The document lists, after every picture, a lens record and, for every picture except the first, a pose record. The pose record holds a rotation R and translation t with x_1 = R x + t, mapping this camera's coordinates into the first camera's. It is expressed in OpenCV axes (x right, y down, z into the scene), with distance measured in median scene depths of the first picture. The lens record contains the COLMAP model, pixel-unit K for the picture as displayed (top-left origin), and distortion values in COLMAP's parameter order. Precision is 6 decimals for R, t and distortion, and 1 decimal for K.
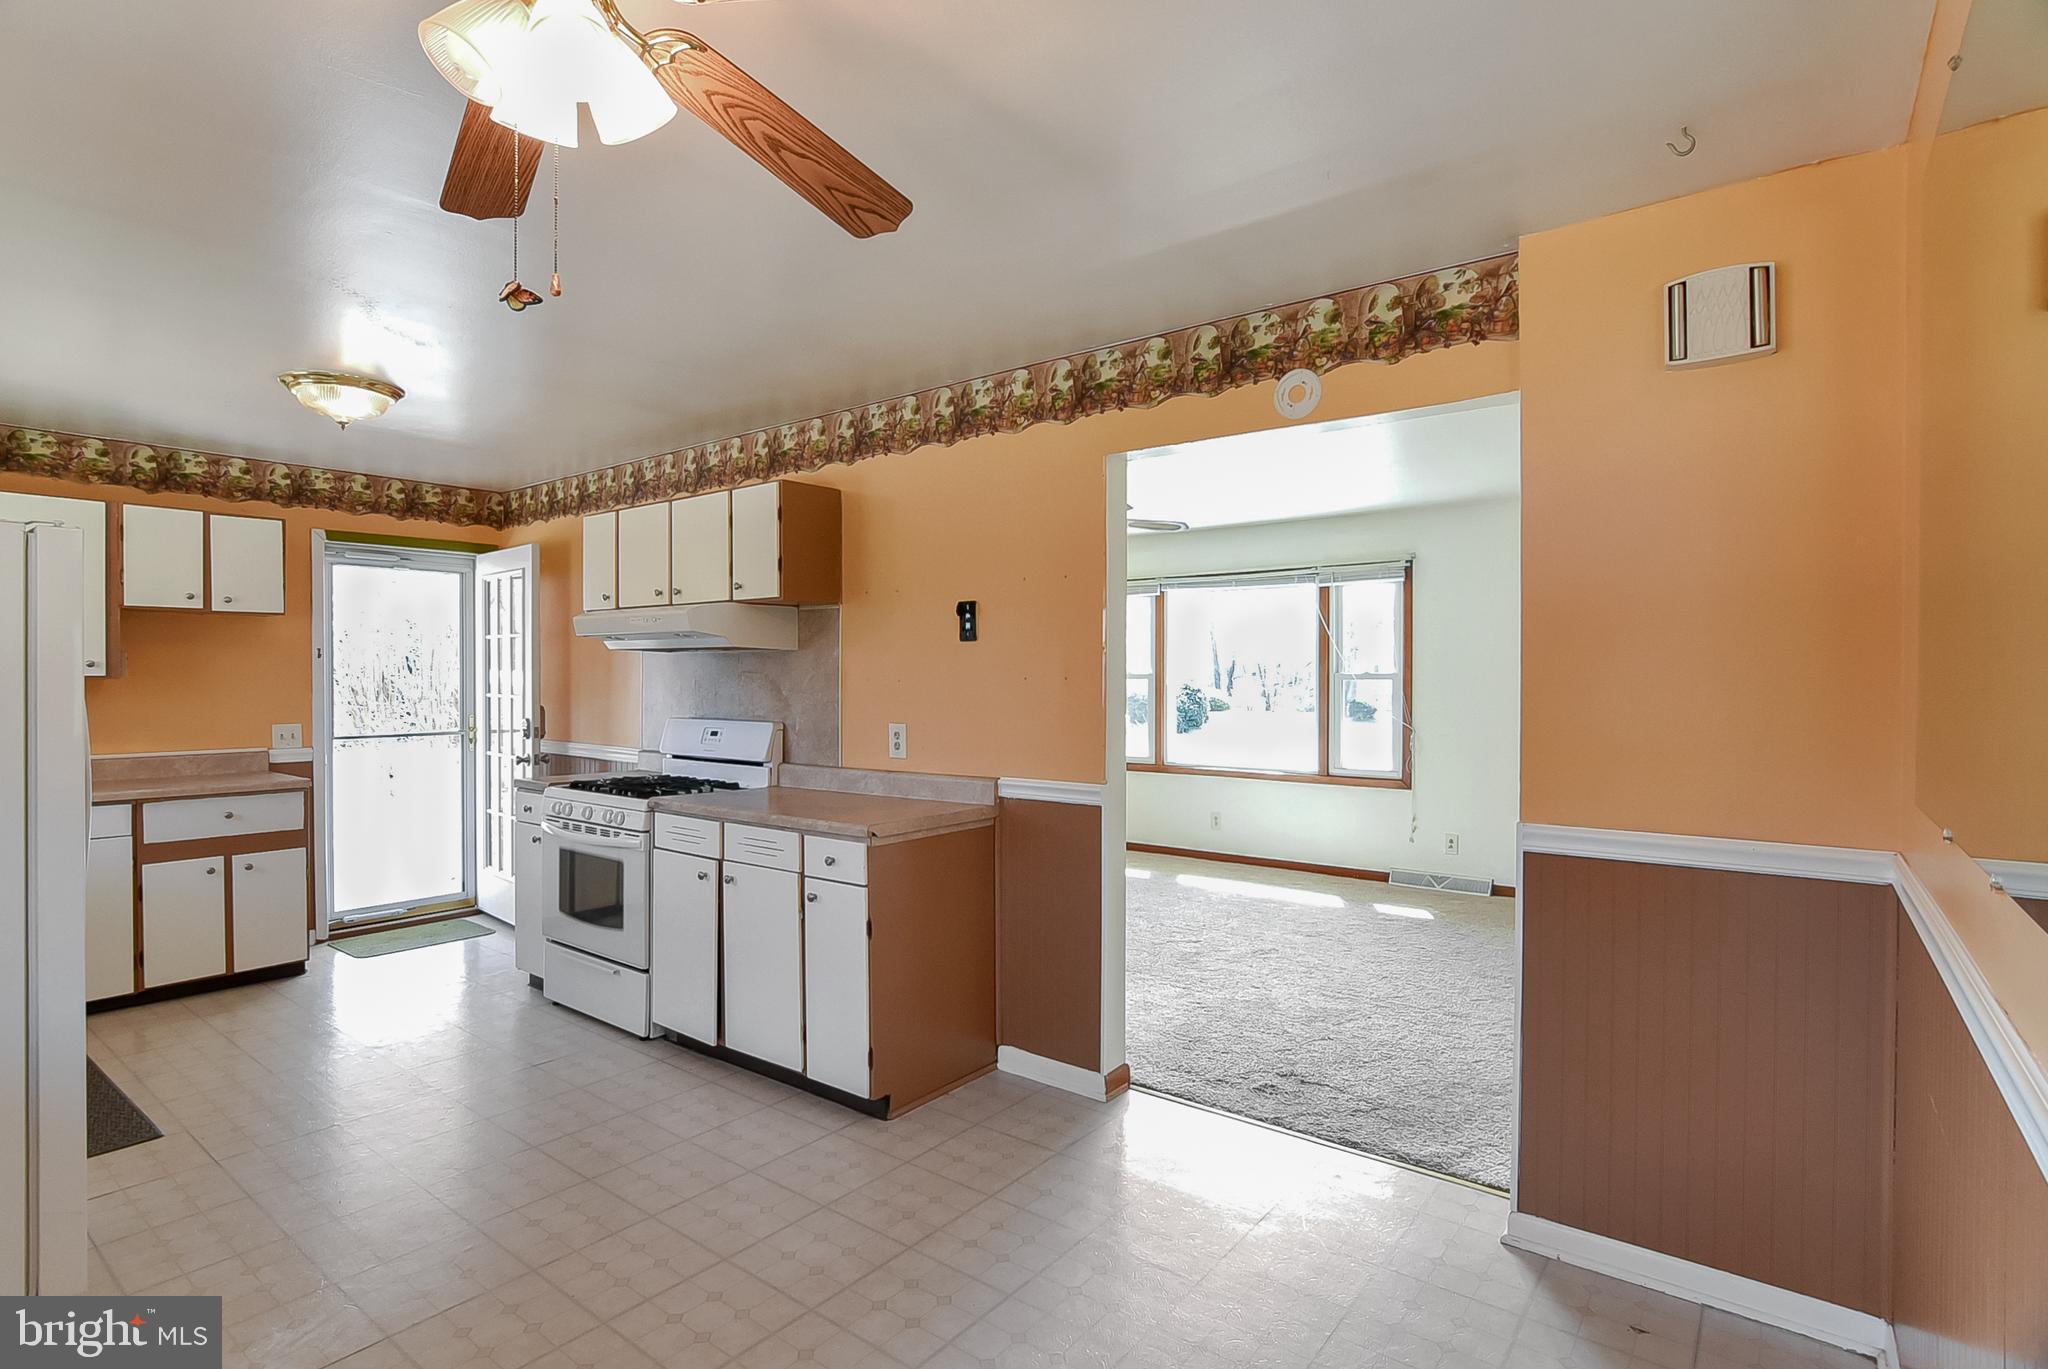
lens RADIAL K [[1002.1, 0, 1024.0], [0, 1002.1, 684.5], [0, 0, 1]] dist [-0.015509, -0.000202]
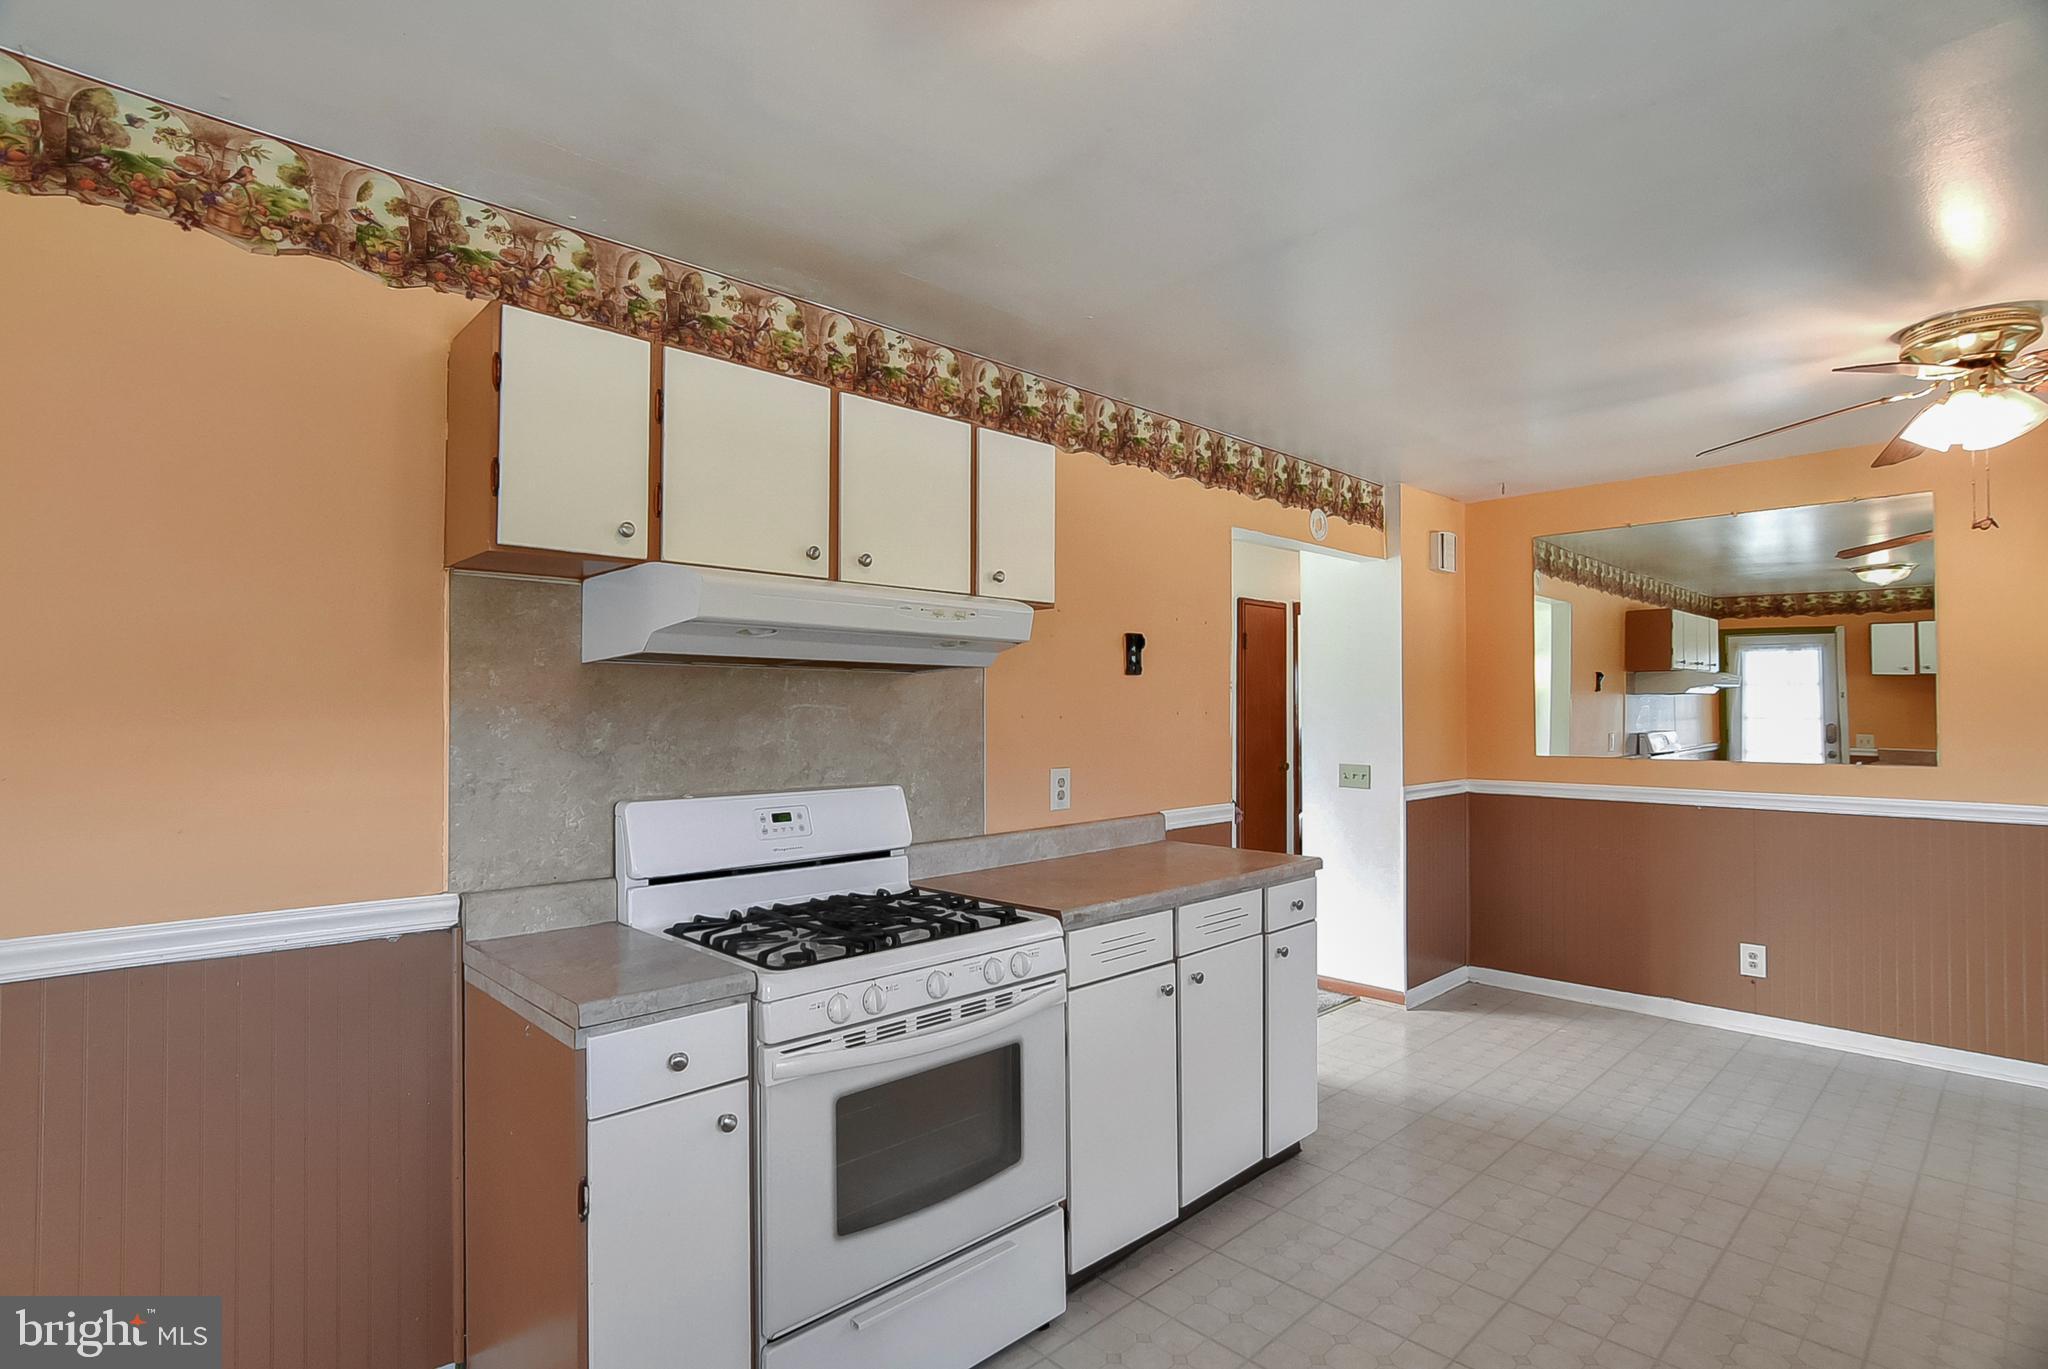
lens RADIAL K [[1002.1, 0, 1024.0], [0, 1002.1, 684.5], [0, 0, 1]] dist [-0.015509, -0.000202]
pose [[0.150842, 0.020797, 0.988339, -1.027007], [0.006614, 0.999735, -0.022047, -0.013690], [-0.988536, 0.009862, 0.150665, 0.965816]]
